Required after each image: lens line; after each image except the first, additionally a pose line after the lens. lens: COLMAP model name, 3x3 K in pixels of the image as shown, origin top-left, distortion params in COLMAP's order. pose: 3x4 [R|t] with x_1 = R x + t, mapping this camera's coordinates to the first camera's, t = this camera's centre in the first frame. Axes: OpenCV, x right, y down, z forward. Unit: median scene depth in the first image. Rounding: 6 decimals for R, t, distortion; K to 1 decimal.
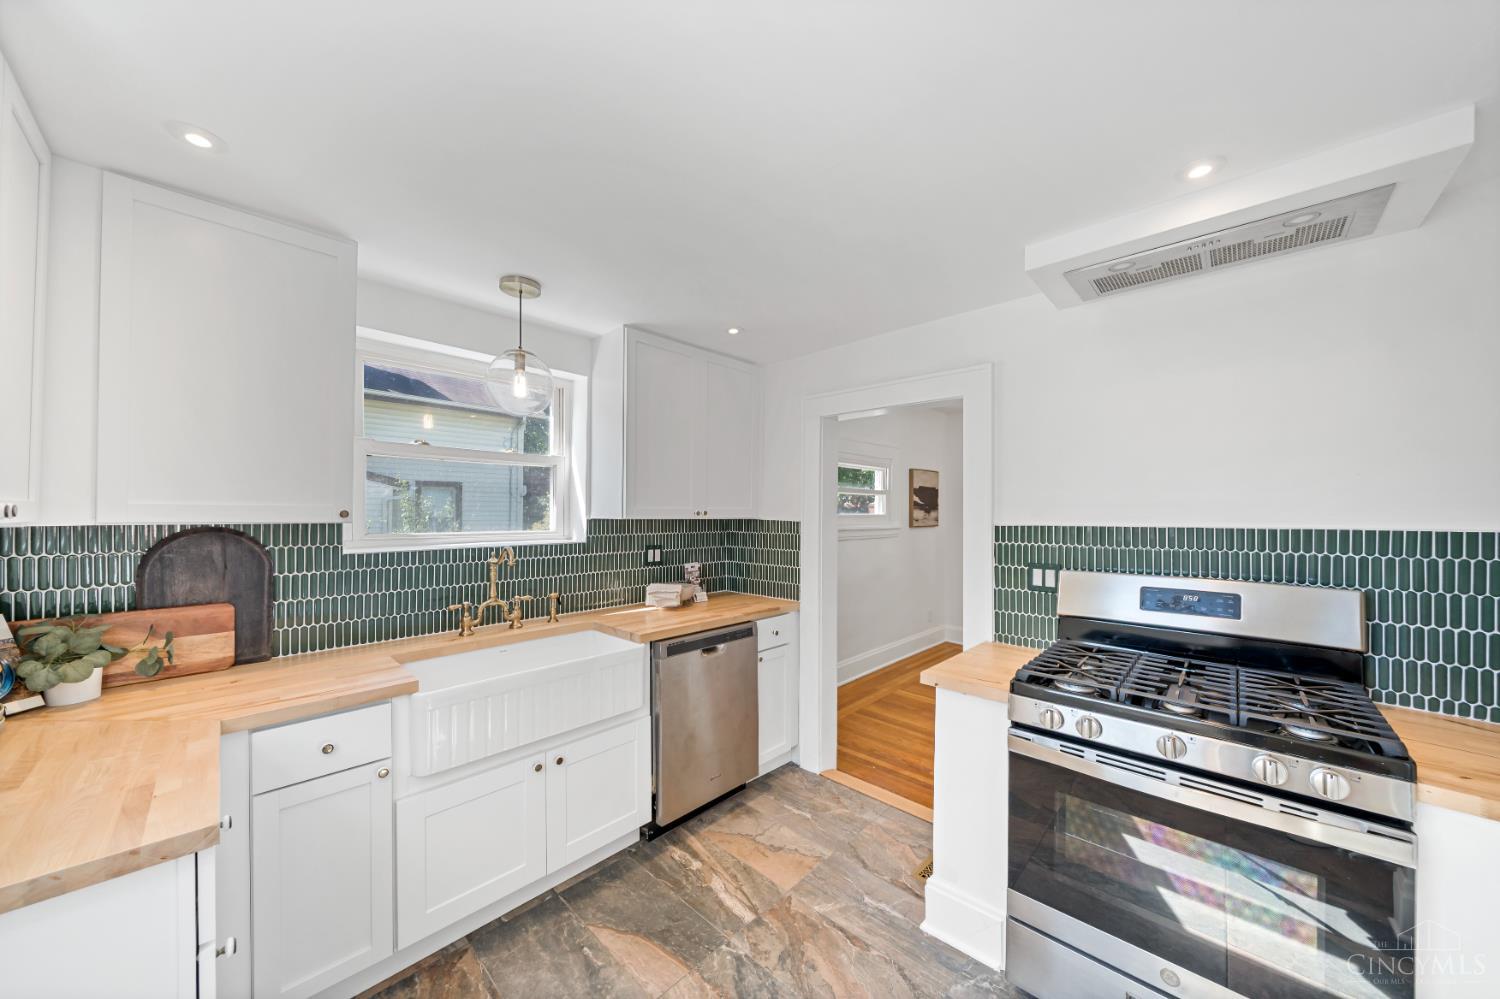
lens RADIAL K [[520.6, 0, 750.4], [0, 520.6, 512.9], [0, 0, 1]] dist [-0.000710, 0.000134]
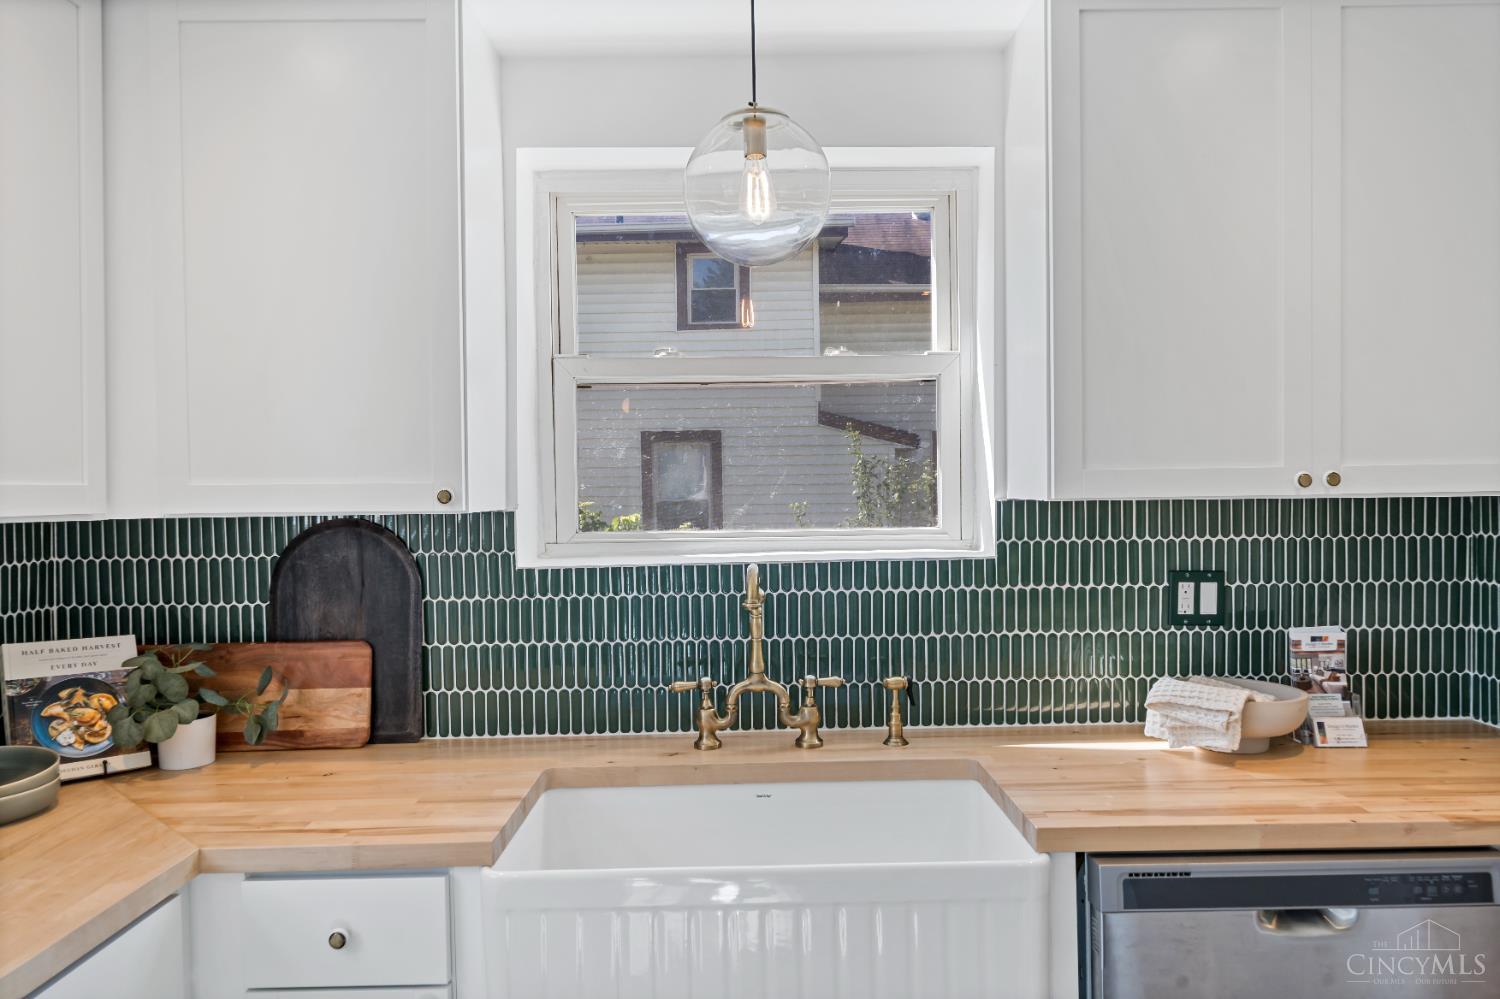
lens RADIAL K [[1015.2, 0, 749.7], [0, 1015.2, 502.4], [0, 0, 1]] dist [0.009638, -0.003348]
pose [[0.697550, -0.005056, -0.716518, 0.145264], [0.017845, 0.999788, 0.010317, 0.001786], [0.716314, -0.019983, 0.697492, 0.370468]]
